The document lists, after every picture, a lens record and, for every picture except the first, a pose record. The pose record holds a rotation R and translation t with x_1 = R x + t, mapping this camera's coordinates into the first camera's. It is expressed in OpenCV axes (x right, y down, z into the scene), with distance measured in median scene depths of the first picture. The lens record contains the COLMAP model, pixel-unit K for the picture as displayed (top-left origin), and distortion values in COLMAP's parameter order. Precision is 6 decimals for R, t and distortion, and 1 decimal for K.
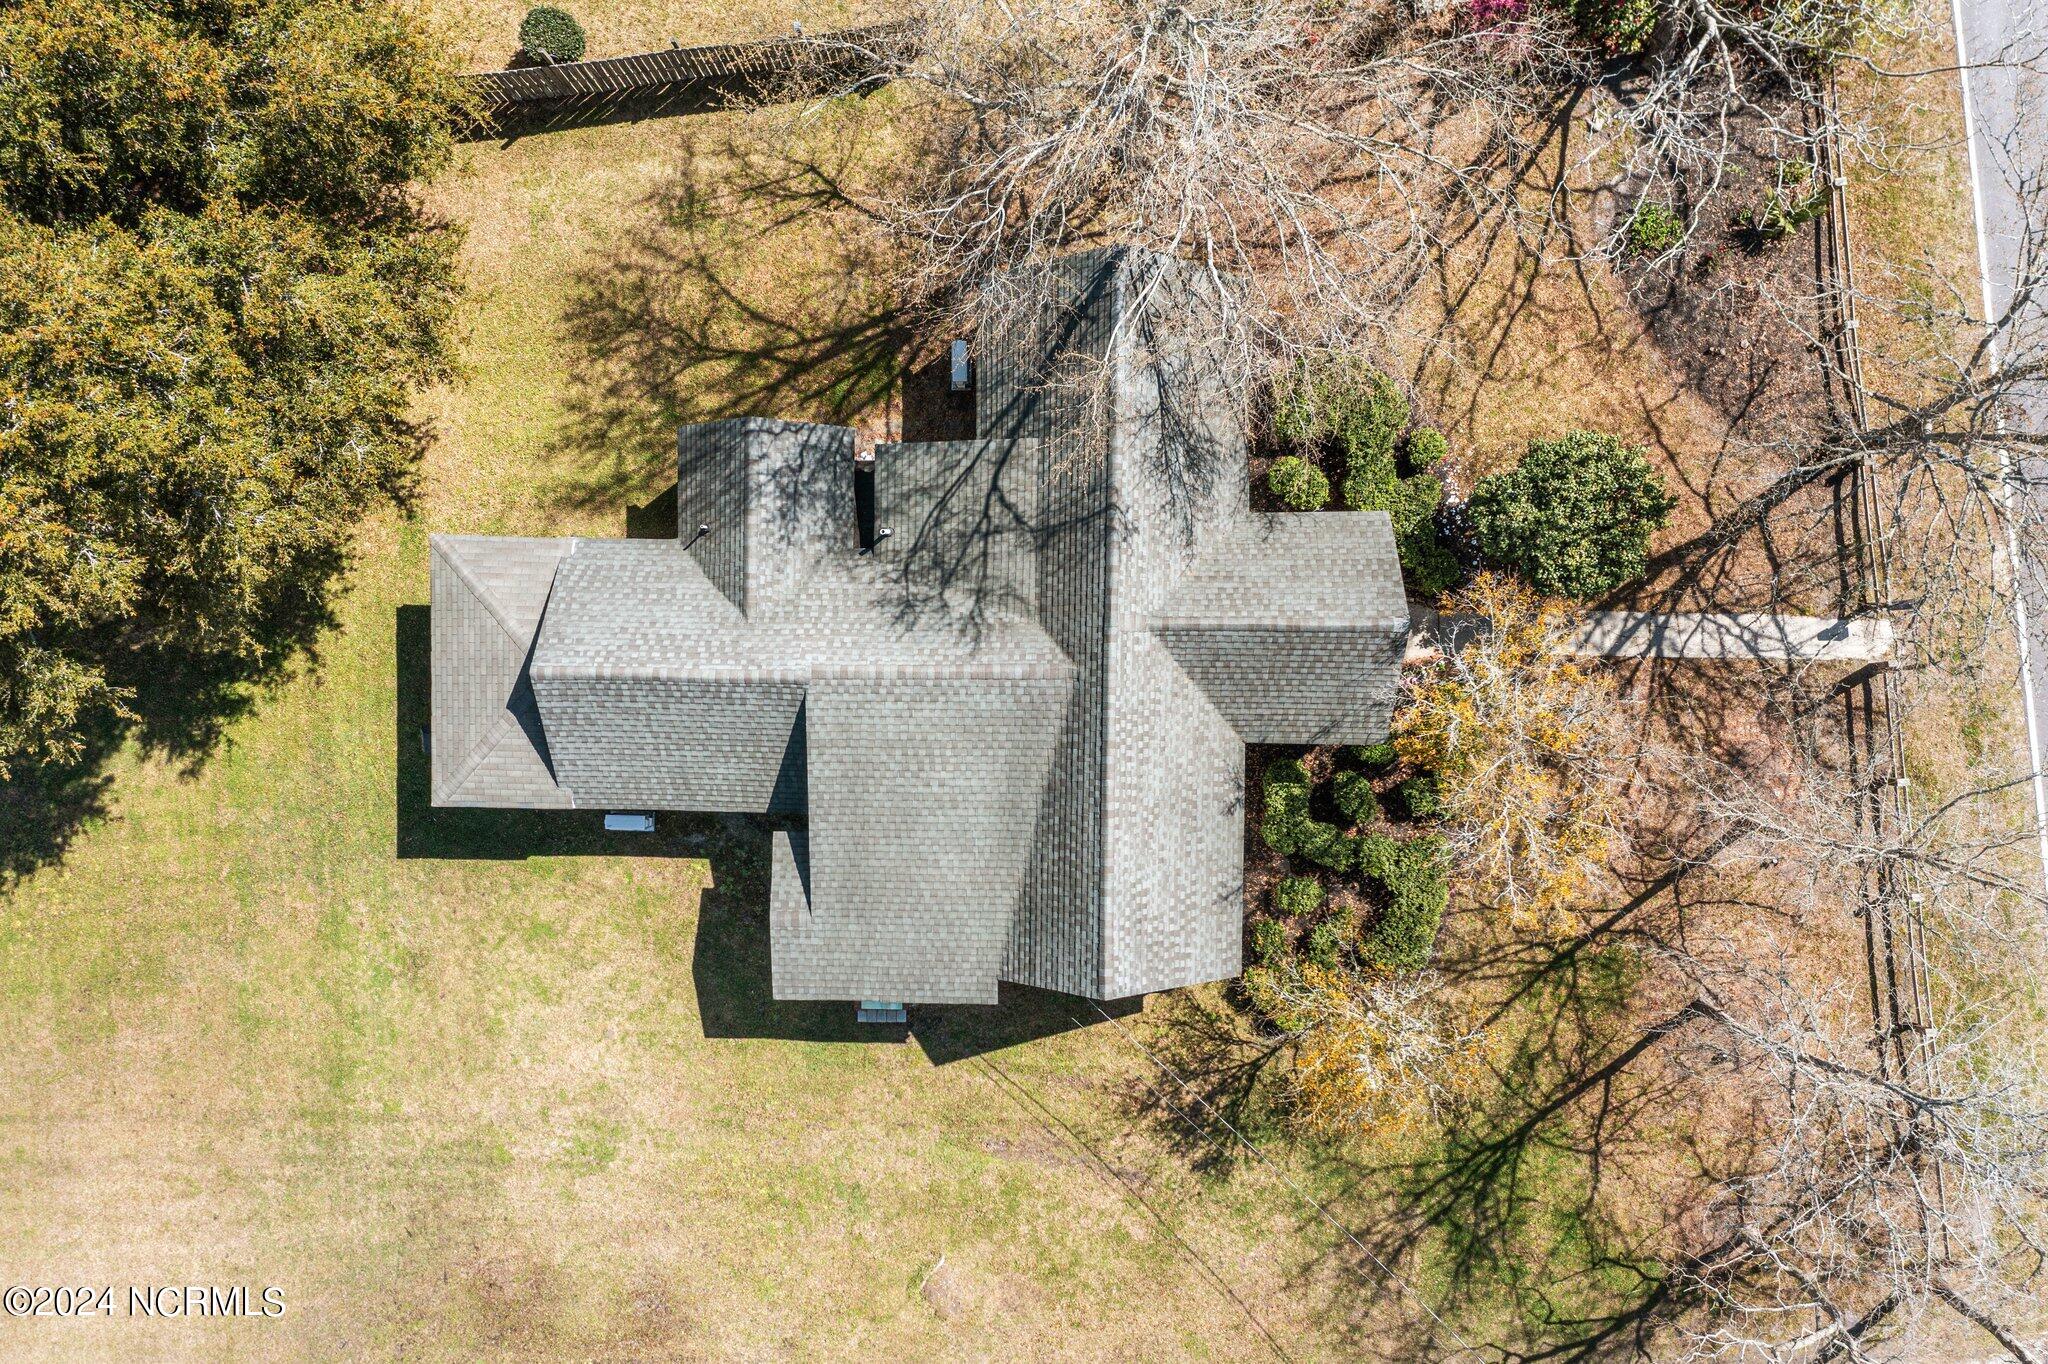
lens RADIAL K [[1598.9, 0, 1011.3], [0, 1598.9, 690.1], [0, 0, 1]] dist [-0.016007, -0.007456]
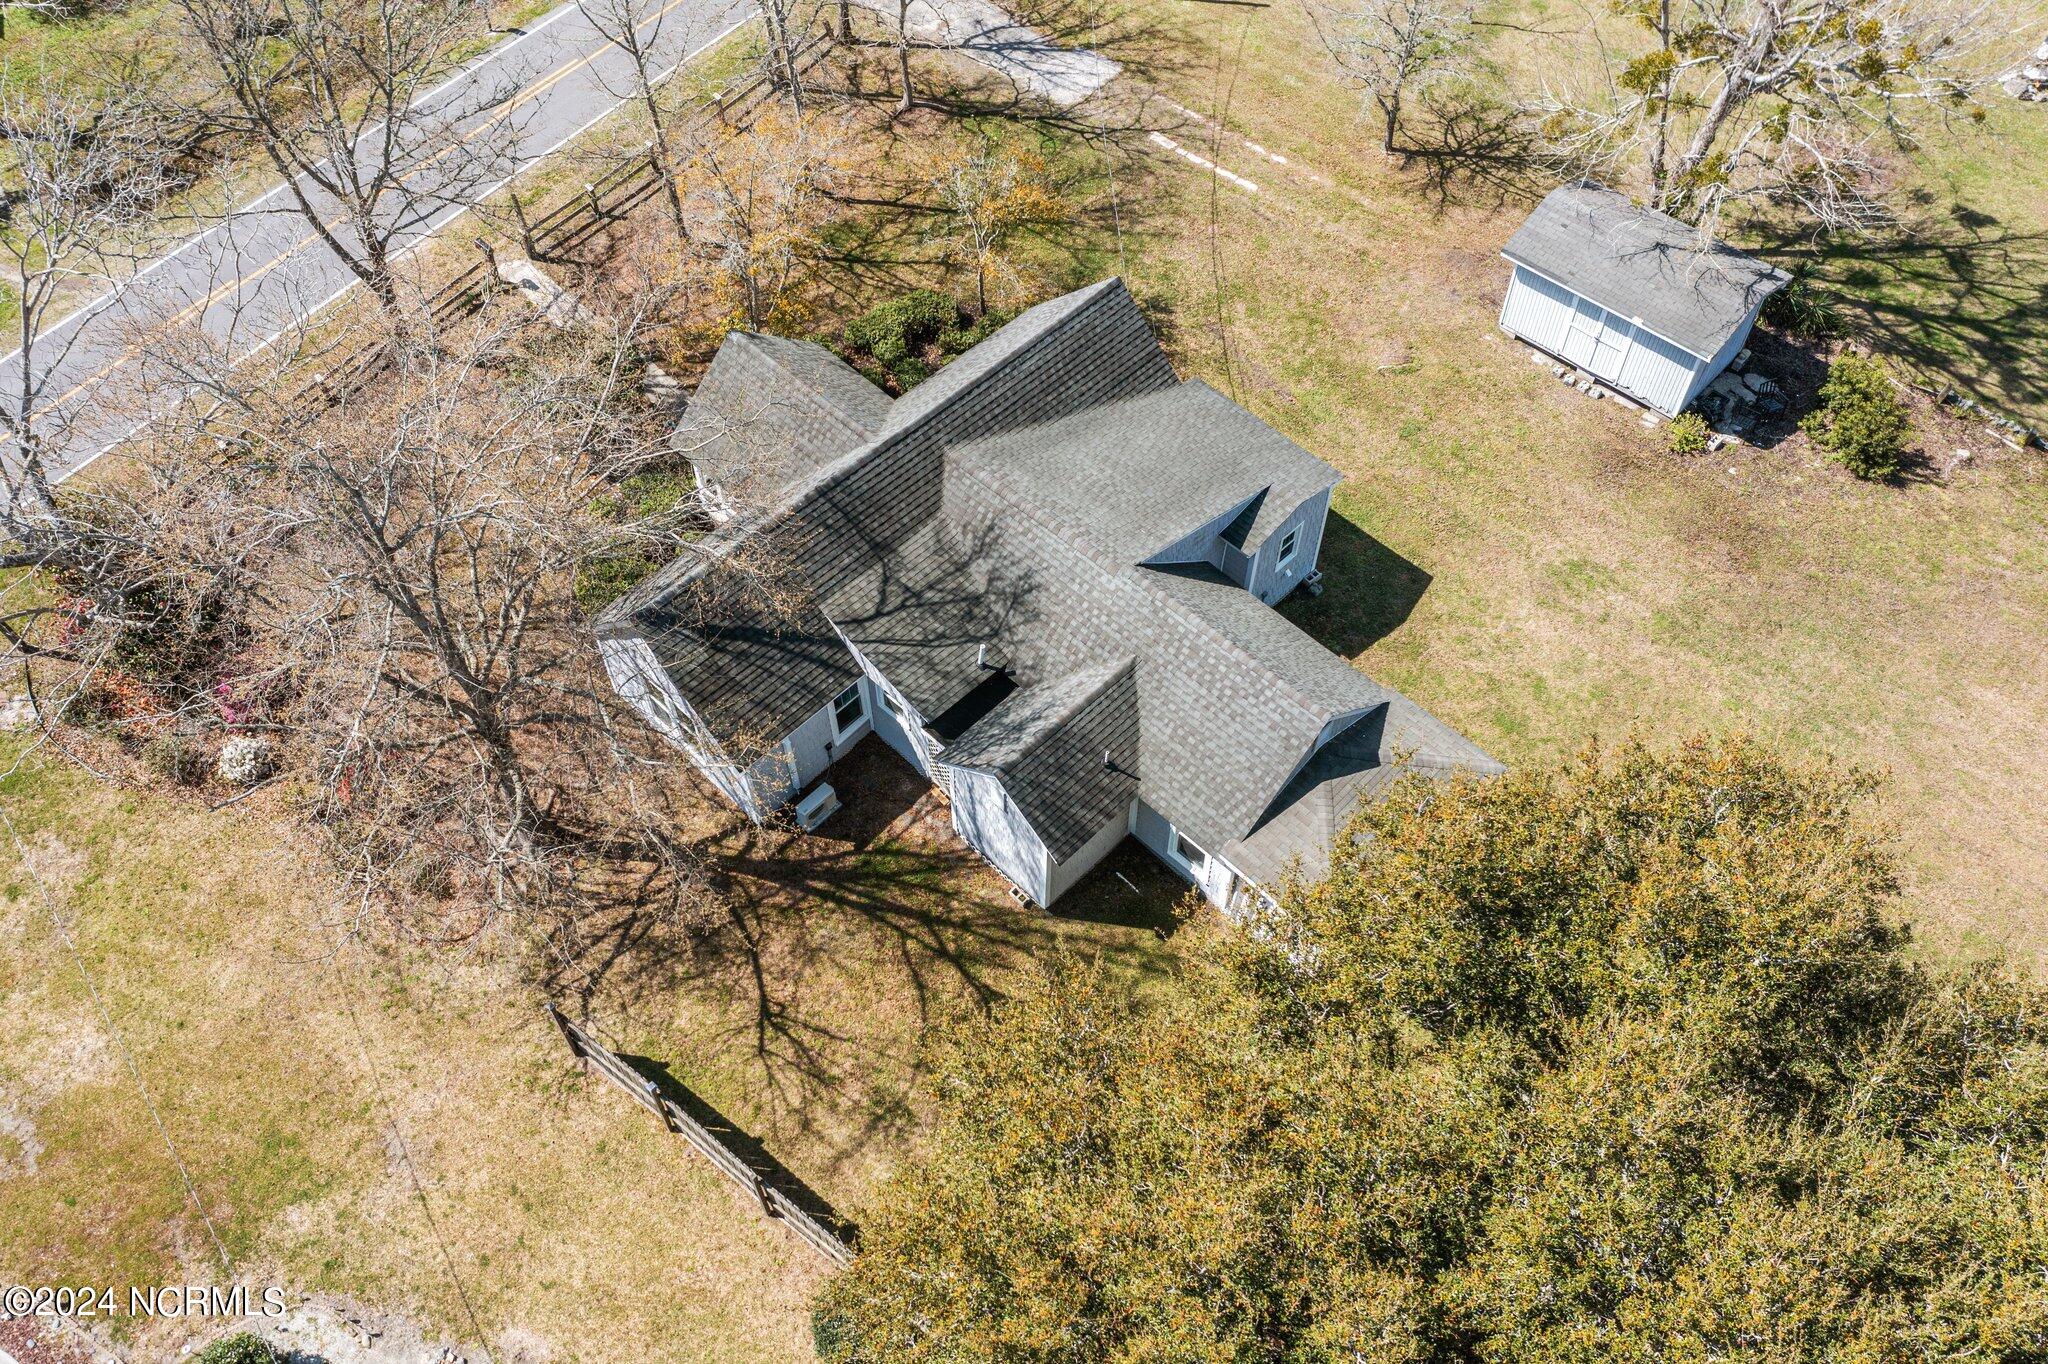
lens RADIAL K [[1611.0, 0, 1012.4], [0, 1611.0, 693.5], [0, 0, 1]] dist [-0.028252, 0.021719]
pose [[-0.712969, -0.544499, 0.441810, -0.520173], [0.699419, -0.597060, 0.392851, -0.465922], [0.049880, 0.589101, 0.806518, 0.151375]]
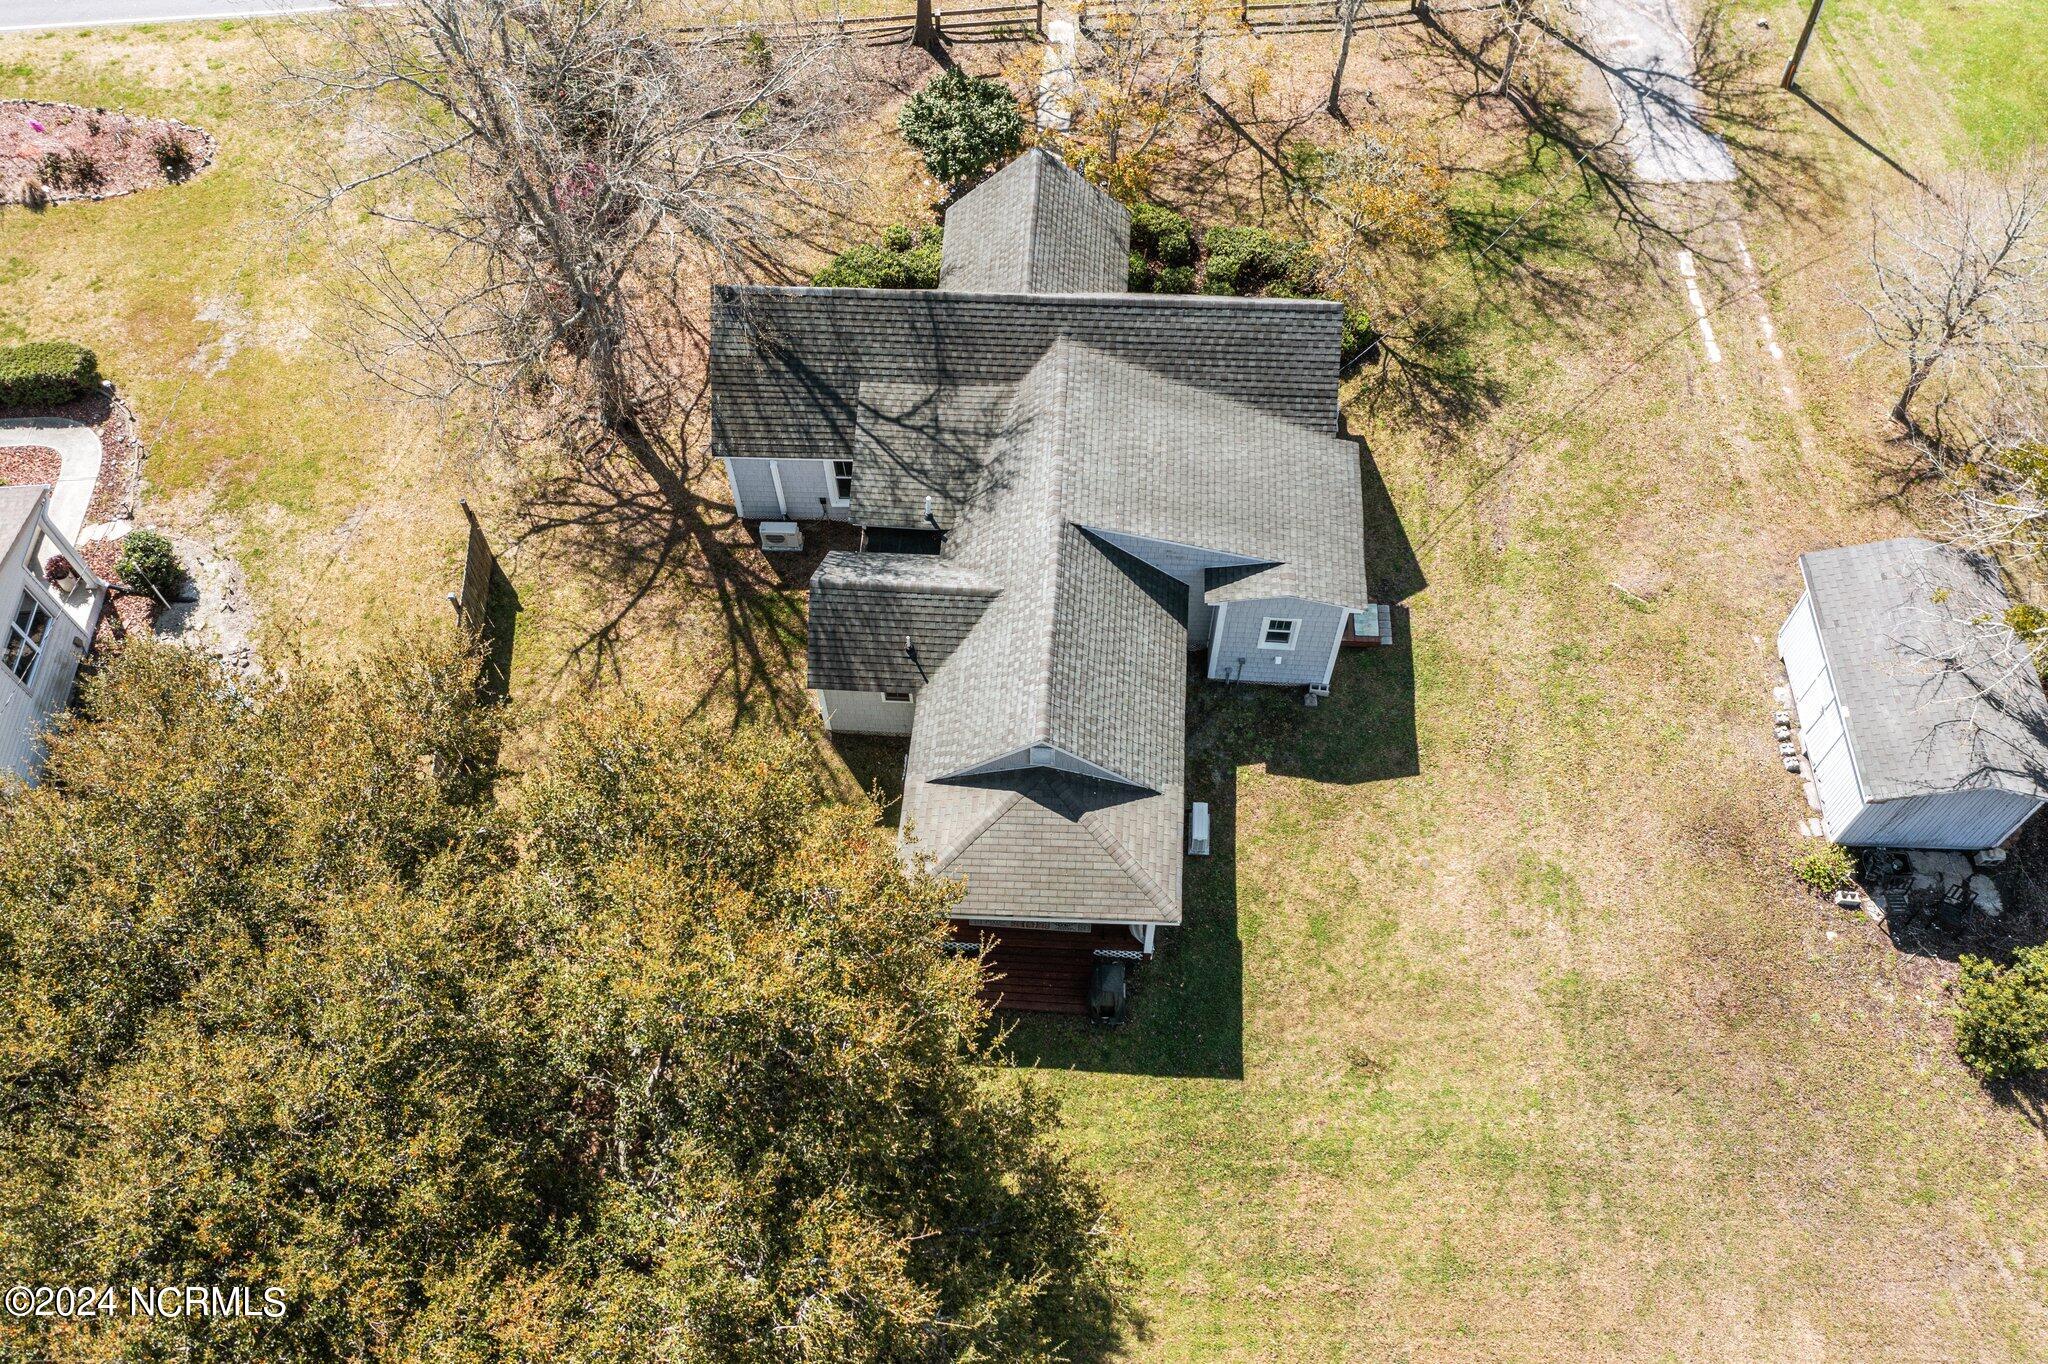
lens RADIAL K [[1611.0, 0, 1004.5], [0, 1611.0, 694.8], [0, 0, 1]] dist [-0.028252, 0.021719]
pose [[0.059709, -0.829440, 0.555396, -0.723714], [0.997445, 0.027715, -0.065841, 0.027113], [0.039219, 0.557908, 0.828976, 0.145033]]
